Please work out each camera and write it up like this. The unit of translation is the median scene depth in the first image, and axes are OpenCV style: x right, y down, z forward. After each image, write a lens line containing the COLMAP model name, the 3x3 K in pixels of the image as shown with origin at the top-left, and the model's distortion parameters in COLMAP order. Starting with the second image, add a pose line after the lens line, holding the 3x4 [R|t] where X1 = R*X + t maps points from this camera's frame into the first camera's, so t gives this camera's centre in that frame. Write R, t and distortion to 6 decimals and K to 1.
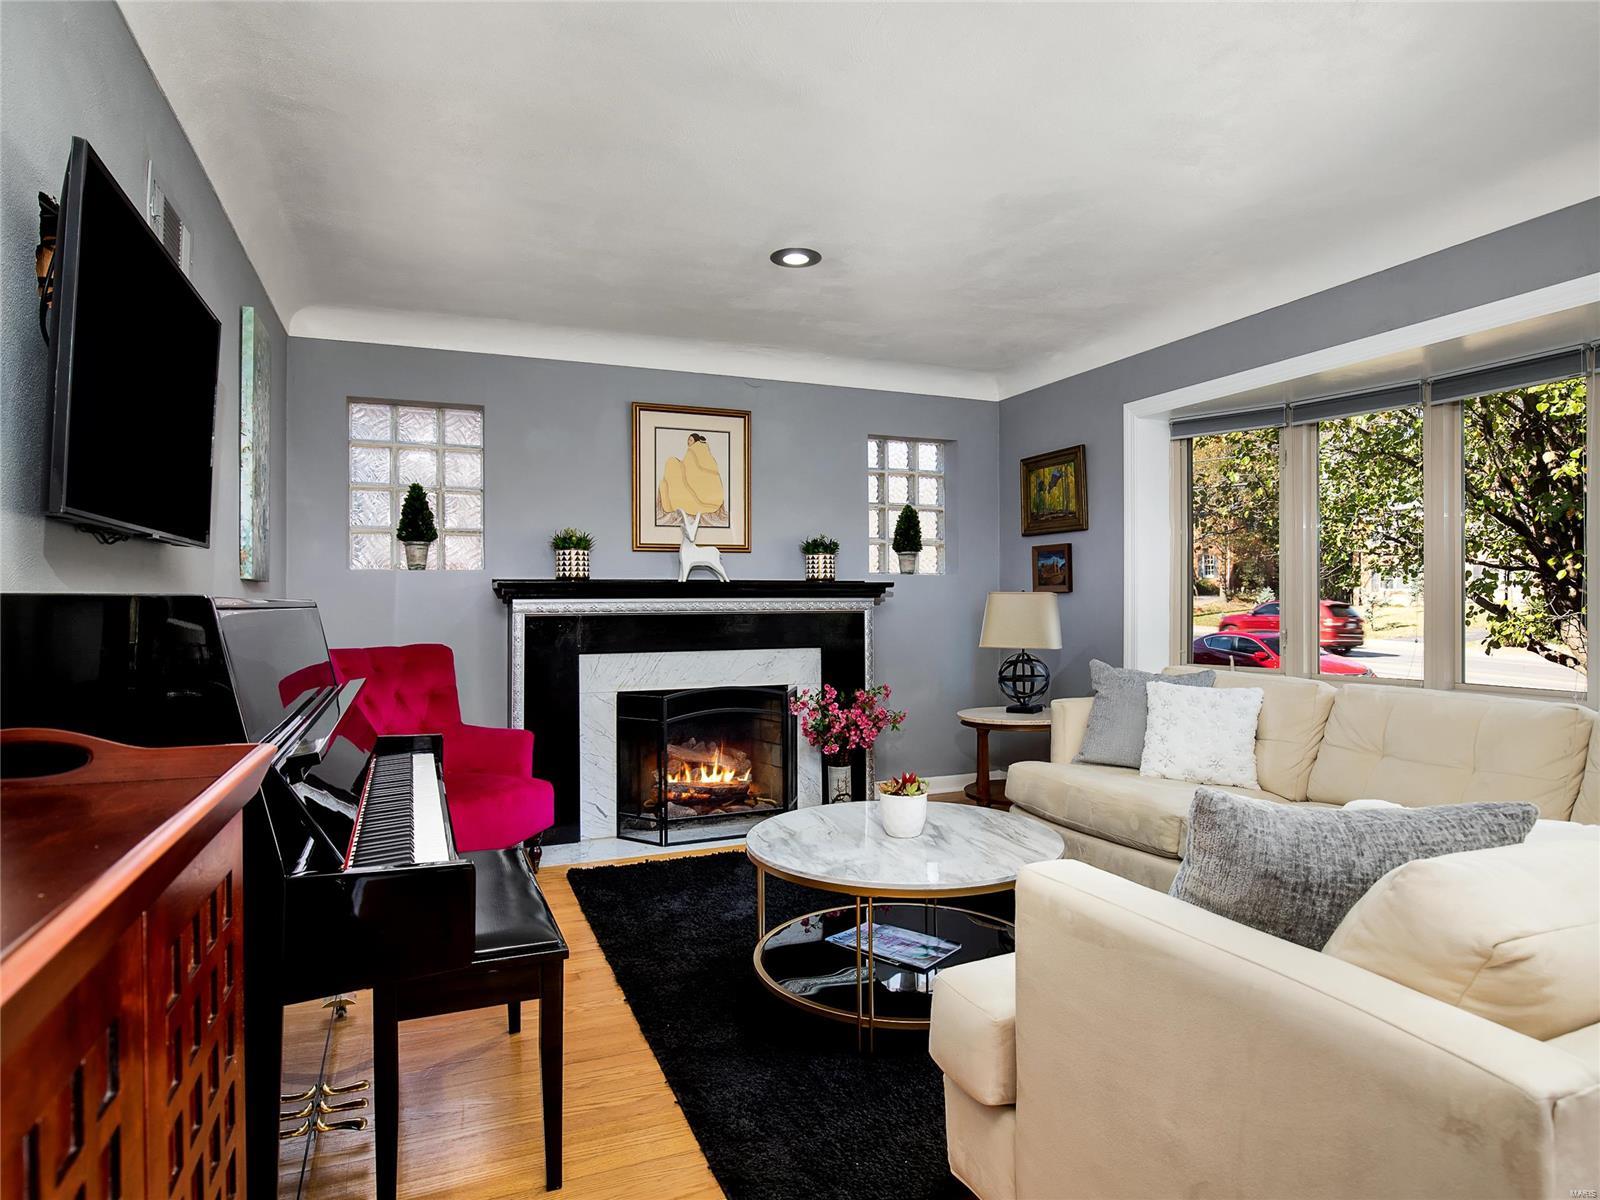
lens RADIAL K [[927.2, 0, 797.4], [0, 927.2, 599.6], [0, 0, 1]] dist [-0.024876, 0.003090]
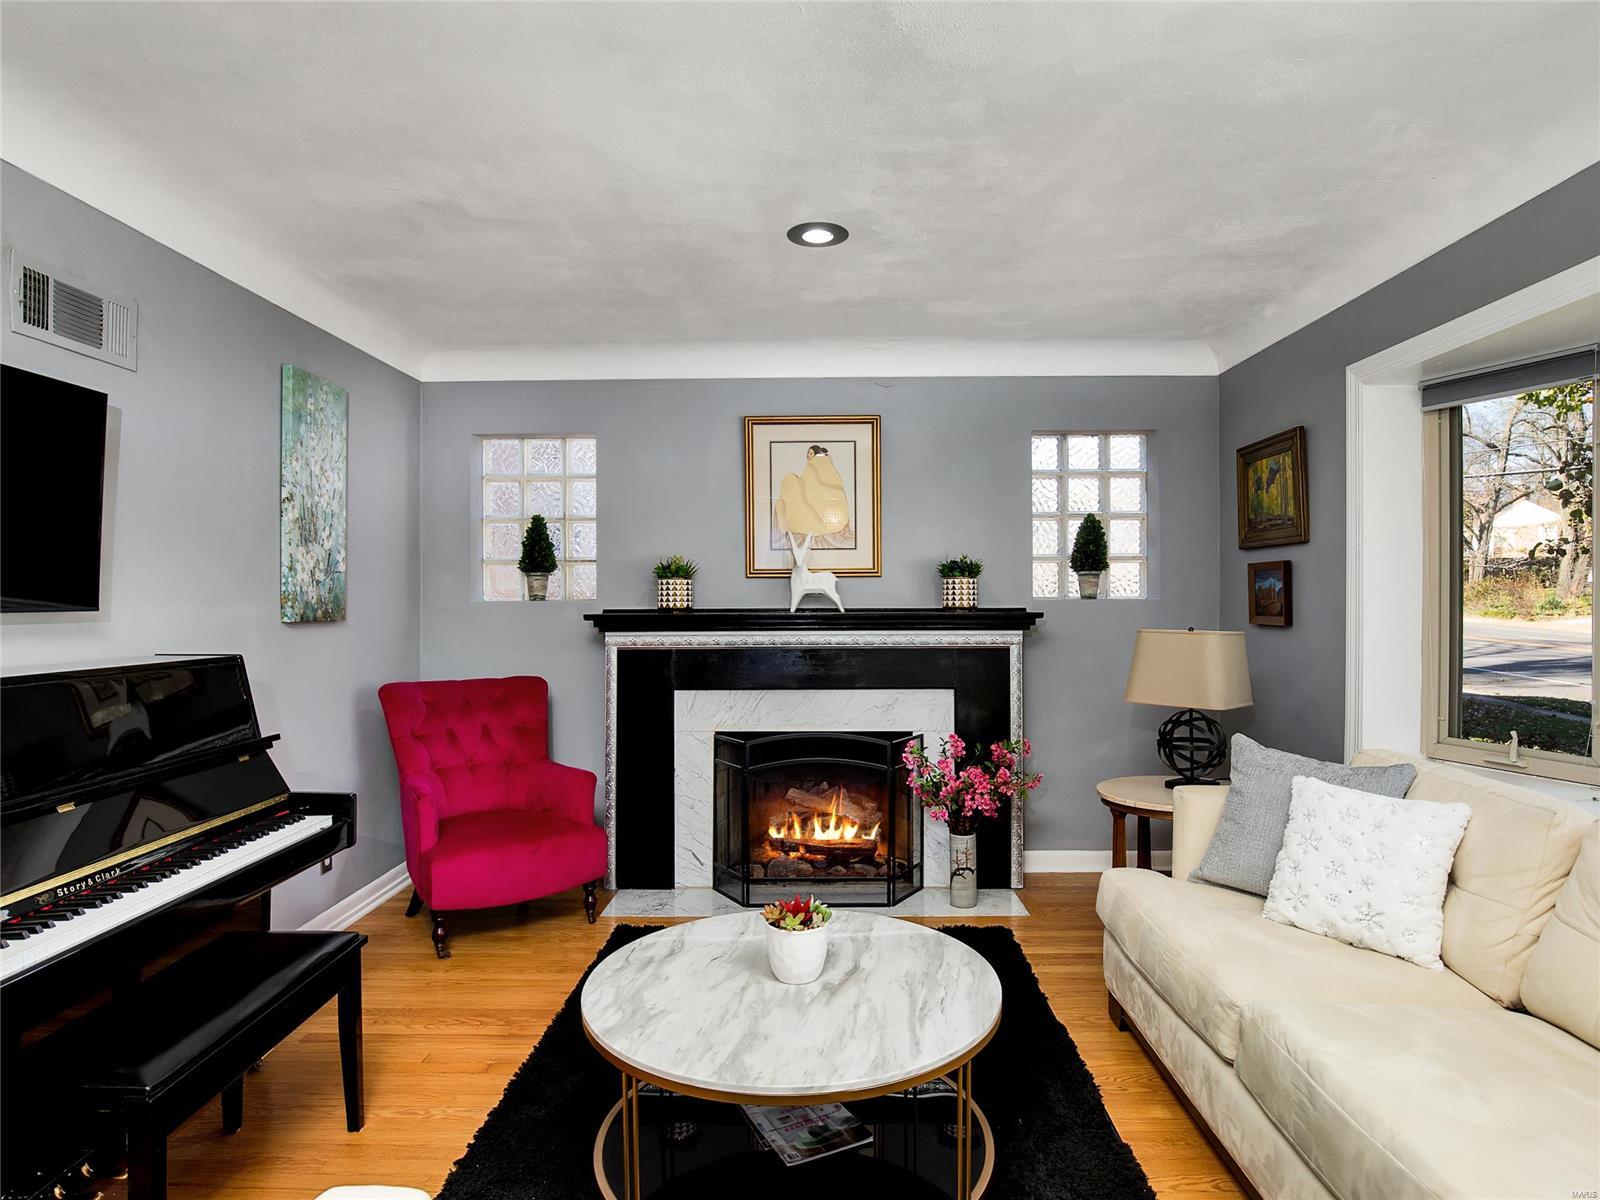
lens RADIAL K [[927.2, 0, 801.7], [0, 927.2, 597.7], [0, 0, 1]] dist [-0.024876, 0.003090]
pose [[0.915764, -0.000774, -0.401716, 0.243726], [0.001343, 0.999998, 0.001136, -0.033594], [0.401714, -0.001580, 0.915764, 0.177032]]
